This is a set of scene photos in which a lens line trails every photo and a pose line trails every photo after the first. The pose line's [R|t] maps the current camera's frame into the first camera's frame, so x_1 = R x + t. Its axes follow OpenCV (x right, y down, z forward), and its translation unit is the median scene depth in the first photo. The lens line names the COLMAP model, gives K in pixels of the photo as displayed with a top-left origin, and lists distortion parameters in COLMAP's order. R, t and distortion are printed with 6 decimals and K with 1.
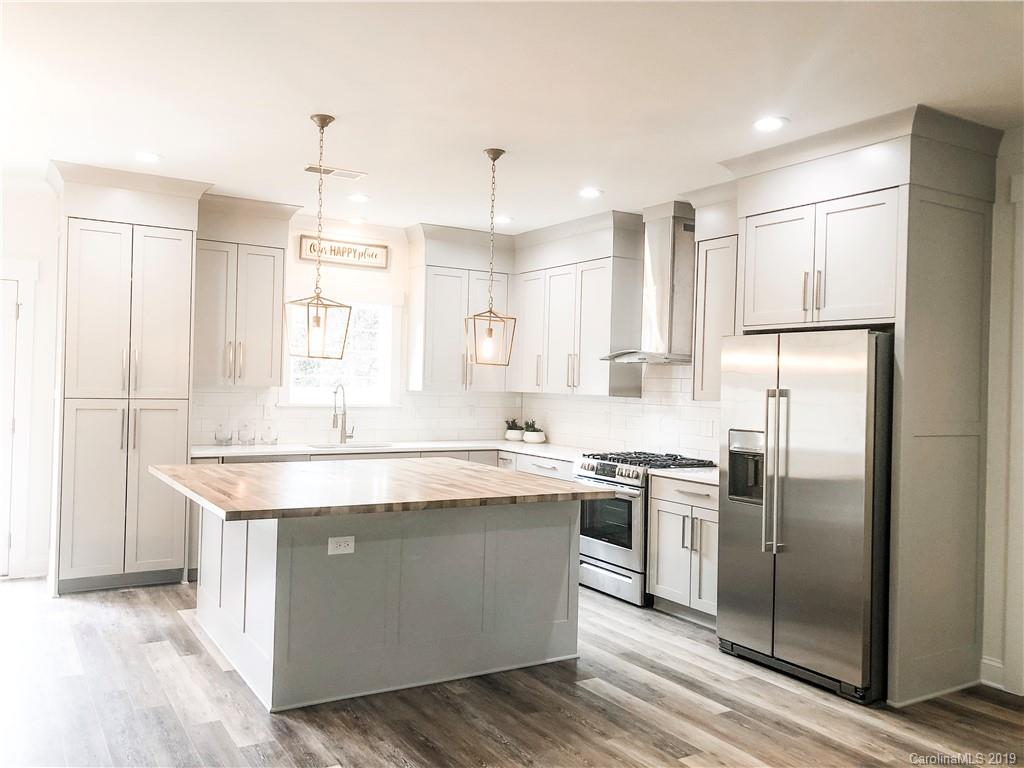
lens RADIAL K [[835.5, 0, 513.8], [0, 835.5, 376.2], [0, 0, 1]] dist [0.028212, -0.032895]
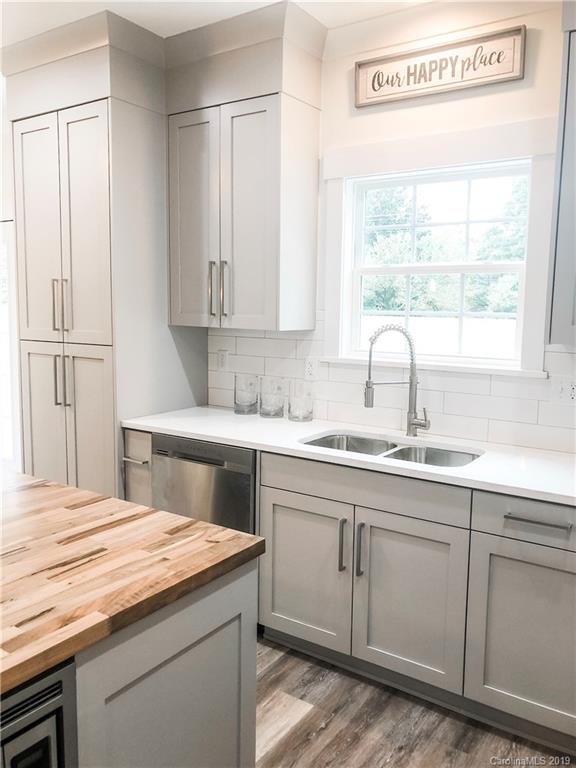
lens RADIAL K [[626.6, 0, 286.4], [0, 626.6, 379.7], [0, 0, 1]] dist [0.028212, -0.032895]
pose [[0.404142, 0.084806, -0.910756, 0.156990], [0.000046, 0.995691, 0.092735, 0.006896], [0.914696, -0.037520, 0.402397, 0.899192]]
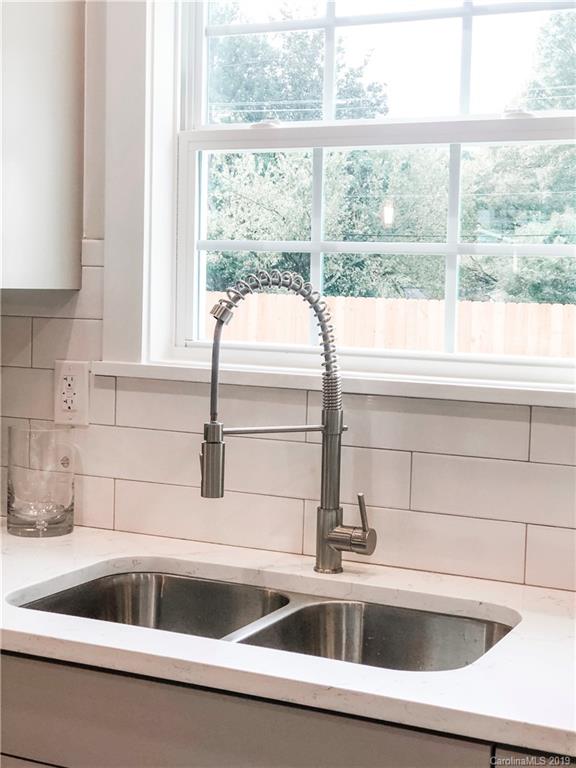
lens RADIAL K [[1253.3, 0, 292.3], [0, 1253.3, 377.7], [0, 0, 1]] dist [0.114374, 0.000000]
pose [[0.535205, 0.050202, -0.843229, 0.056690], [-0.008210, 0.998494, 0.054234, 0.019420], [0.844683, -0.022104, 0.534811, 0.978873]]
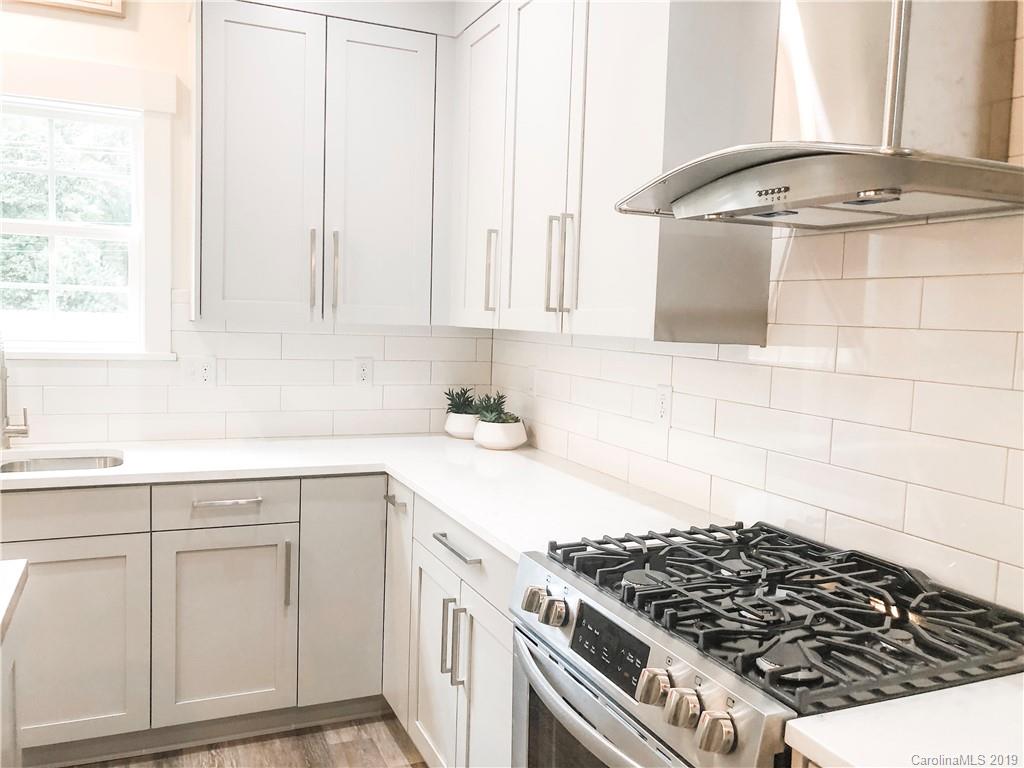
lens RADIAL K [[835.5, 0, 512.4], [0, 835.5, 377.9], [0, 0, 1]] dist [0.028212, -0.032895]
pose [[0.989635, 0.015702, -0.142741, 0.115347], [-0.004562, 0.996940, 0.078039, 0.015420], [0.143530, -0.076579, 0.986679, 0.751336]]
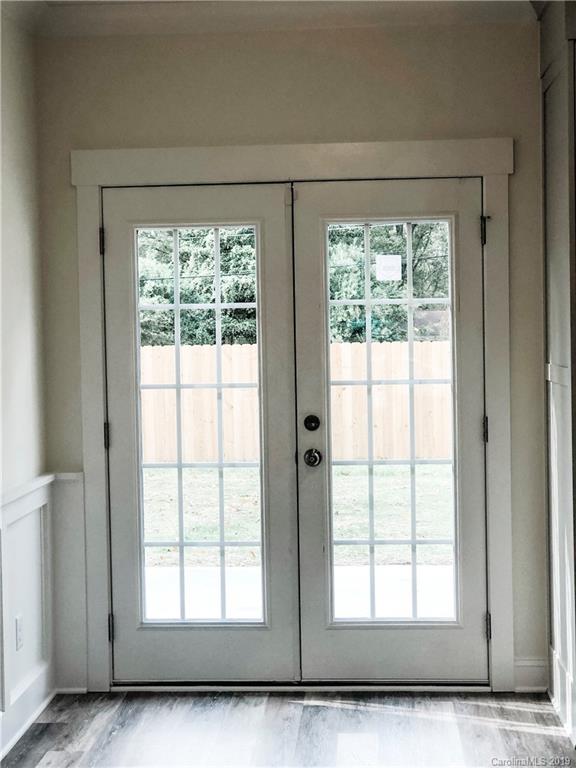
lens RADIAL K [[1253.3, 0, 286.9], [0, 1253.3, 384.7], [0, 0, 1]] dist [0.114374, 0.000000]
pose [[0.815260, -0.020571, -0.578729, -0.199558], [0.052936, 0.997832, 0.039103, -0.012640], [0.576670, -0.062515, 0.814582, 0.212193]]
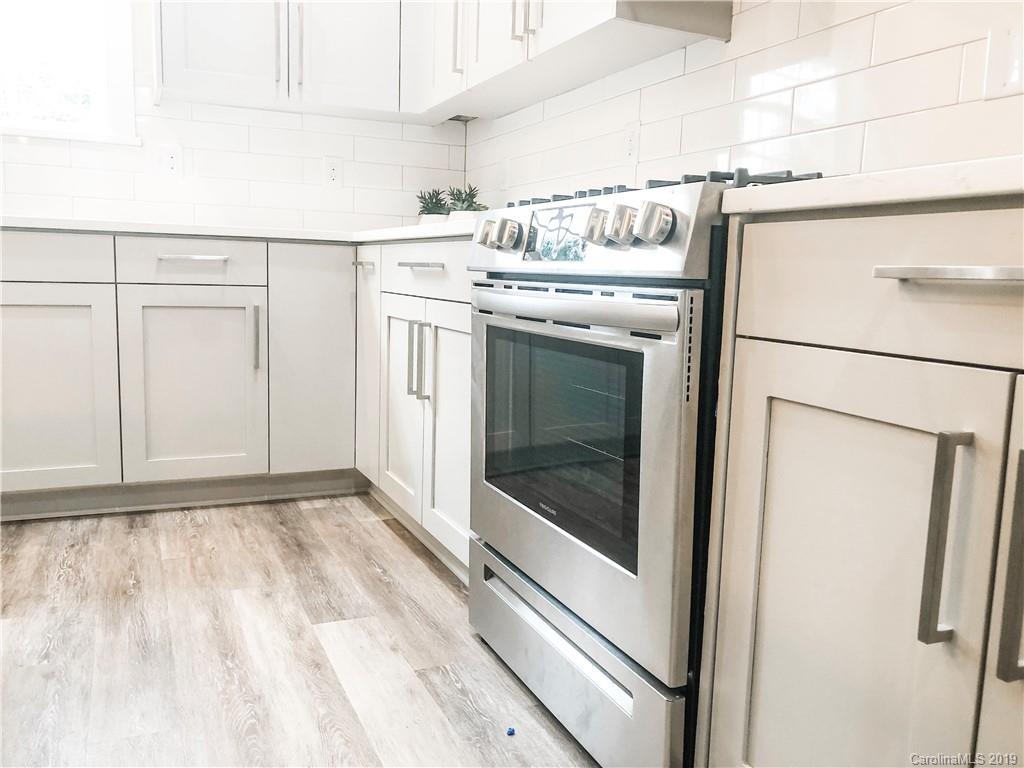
lens RADIAL K [[835.5, 0, 516.2], [0, 835.5, 383.3], [0, 0, 1]] dist [0.028212, -0.032895]
pose [[0.992091, 0.020852, -0.123777, 0.127791], [-0.003884, 0.990732, 0.135776, 0.120548], [0.125461, -0.134221, 0.982977, 0.742298]]
